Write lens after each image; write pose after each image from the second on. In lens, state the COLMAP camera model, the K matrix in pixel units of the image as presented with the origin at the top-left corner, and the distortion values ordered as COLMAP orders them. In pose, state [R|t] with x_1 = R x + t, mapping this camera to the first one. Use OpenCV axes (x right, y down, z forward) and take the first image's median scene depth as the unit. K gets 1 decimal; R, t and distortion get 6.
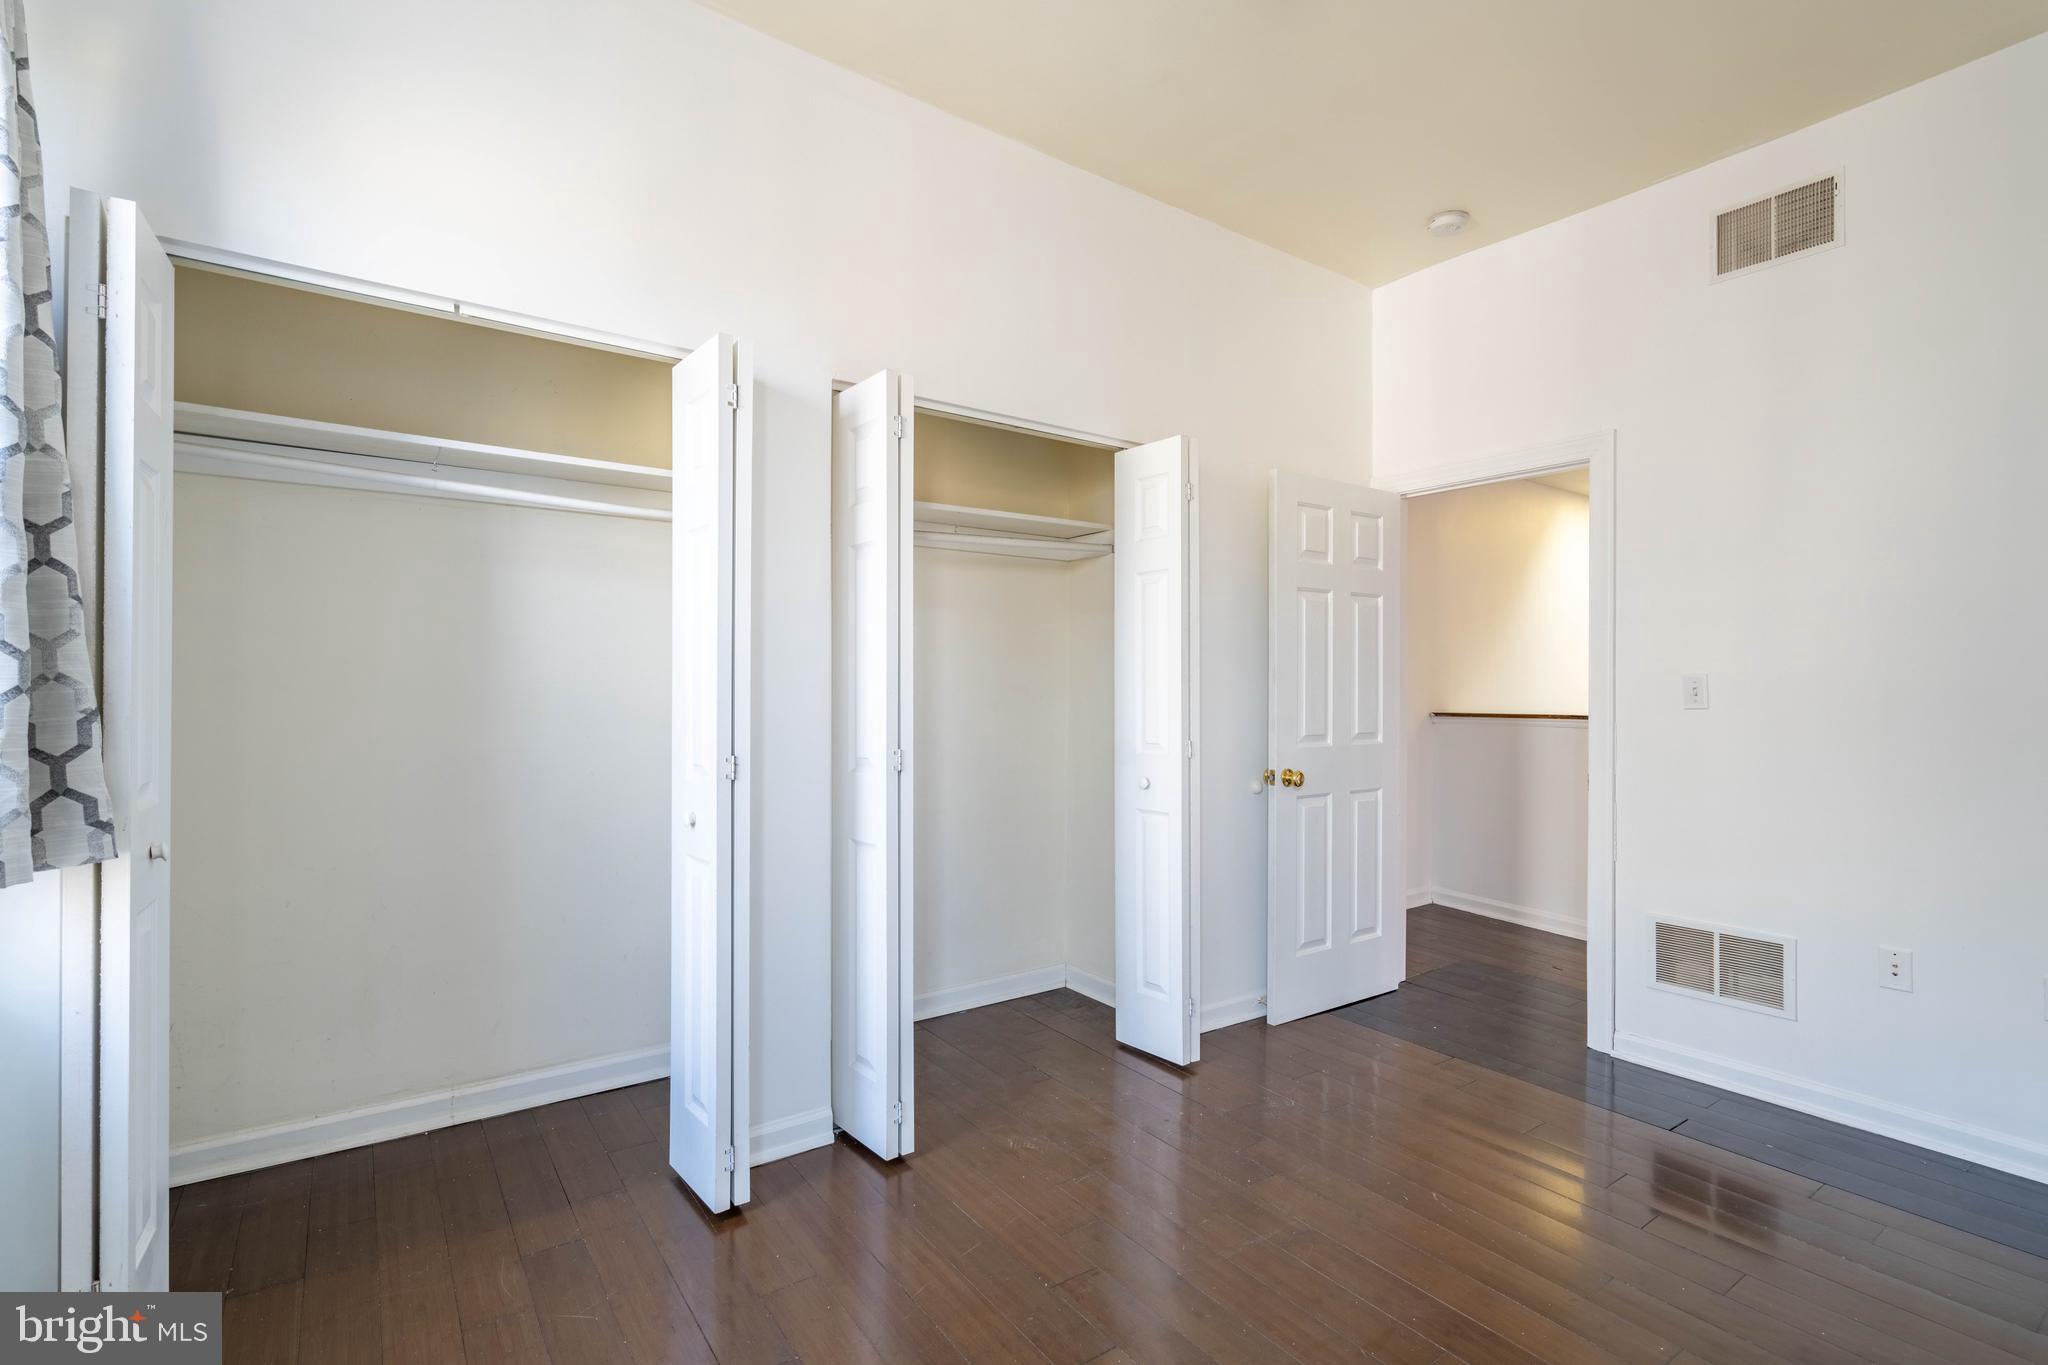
lens RADIAL K [[960.5, 0, 957.5], [0, 960.5, 680.1], [0, 0, 1]] dist [-0.001945, 0.000104]
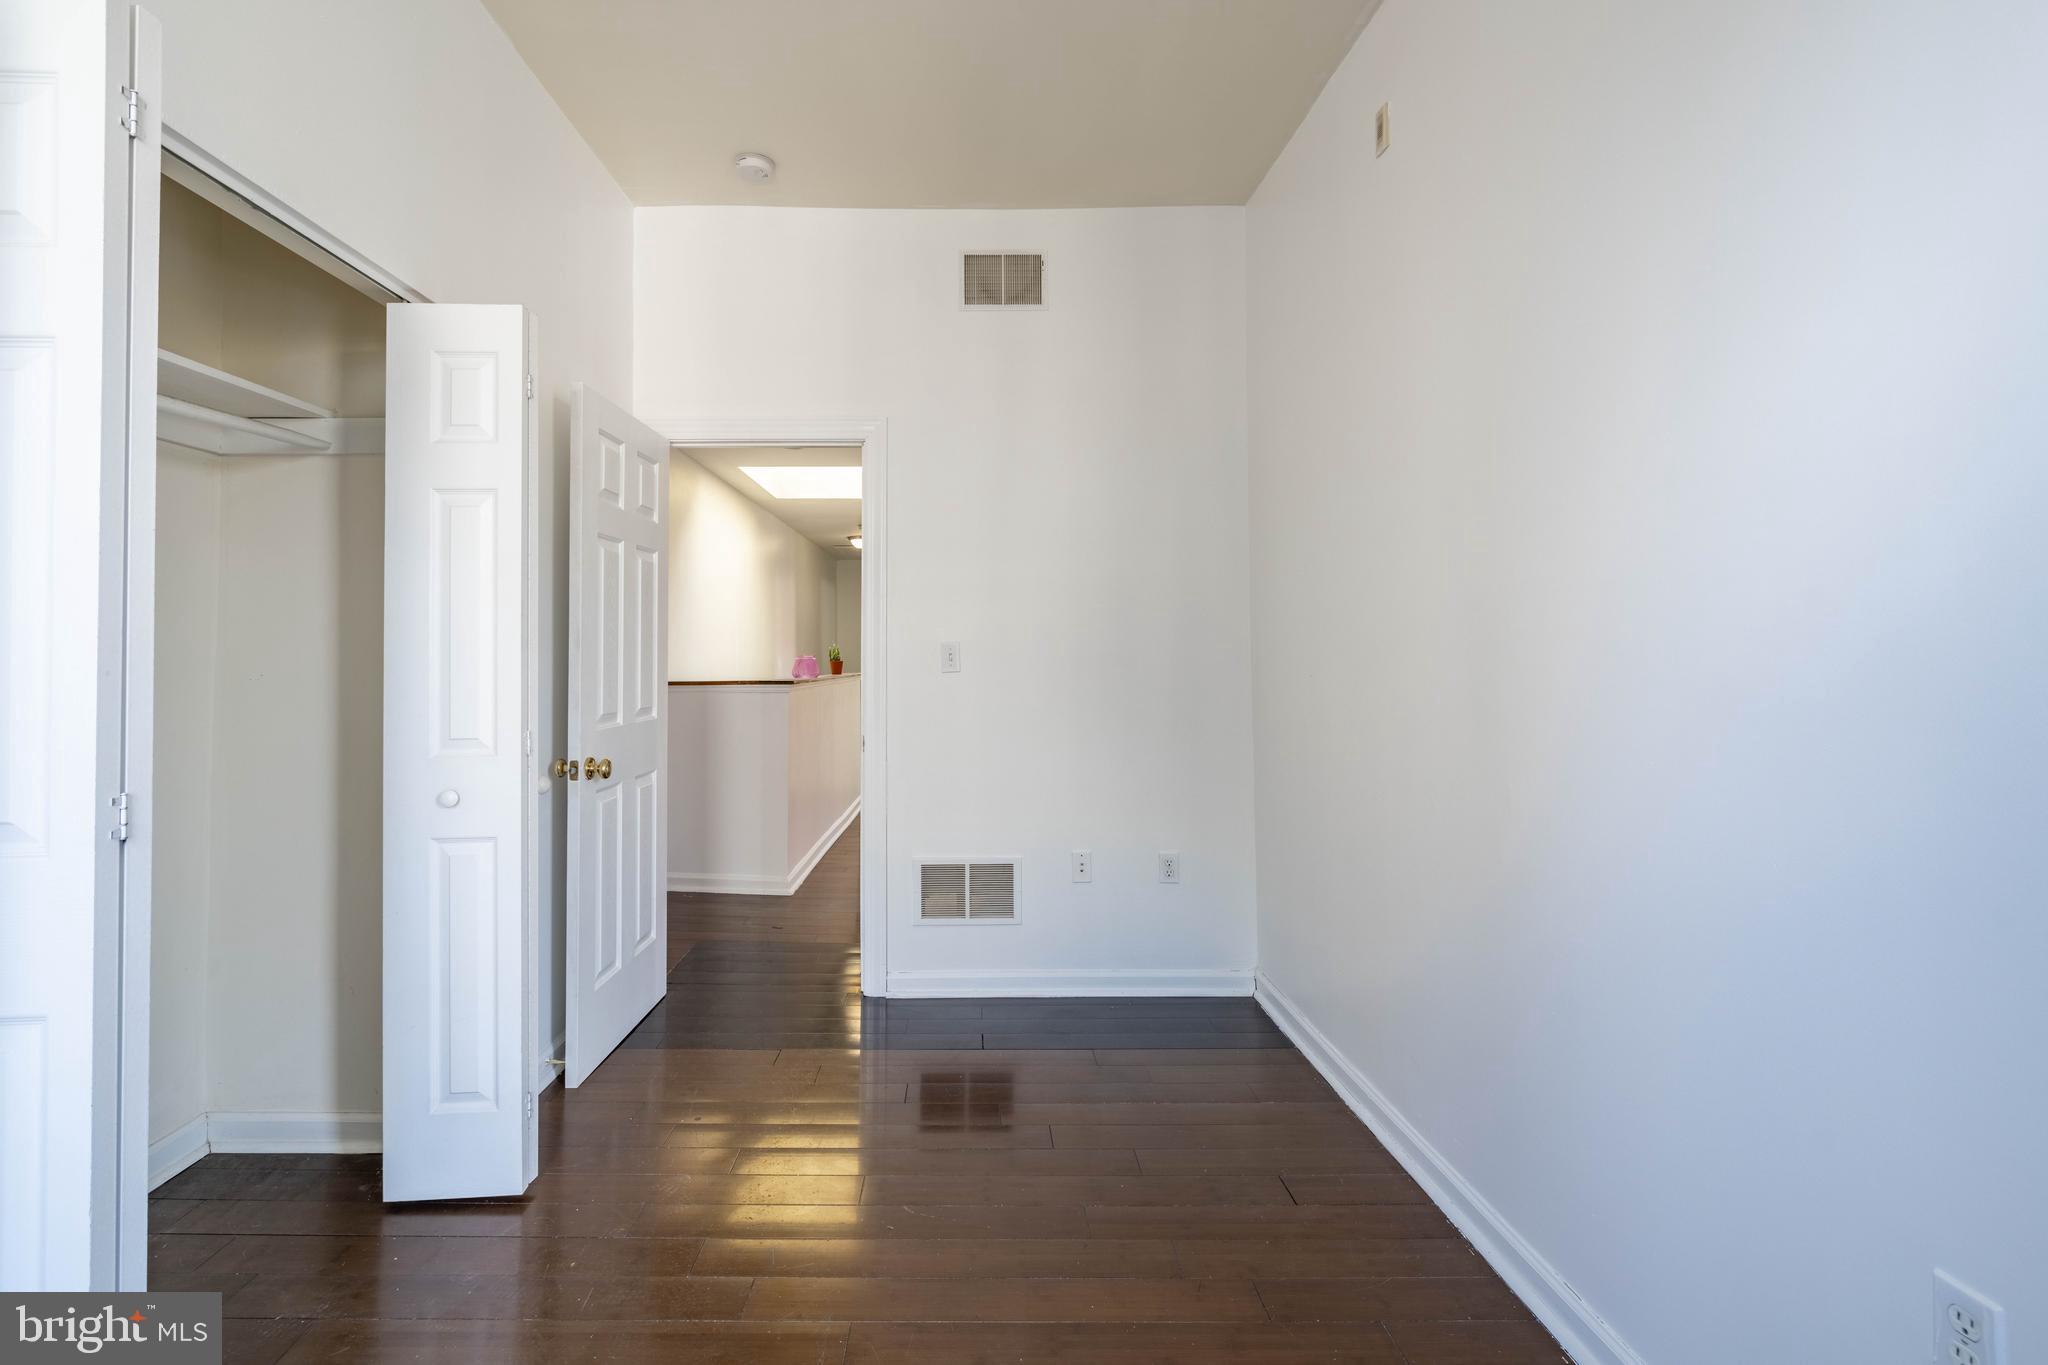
lens RADIAL K [[983.9, 0, 1018.3], [0, 983.9, 624.0], [0, 0, 1]] dist [-0.002312, 0.000111]
pose [[0.531274, 0.021246, 0.846934, -0.185627], [-0.000862, 0.999699, -0.024537, 0.000984], [-0.847200, 0.012306, 0.531132, 0.295409]]
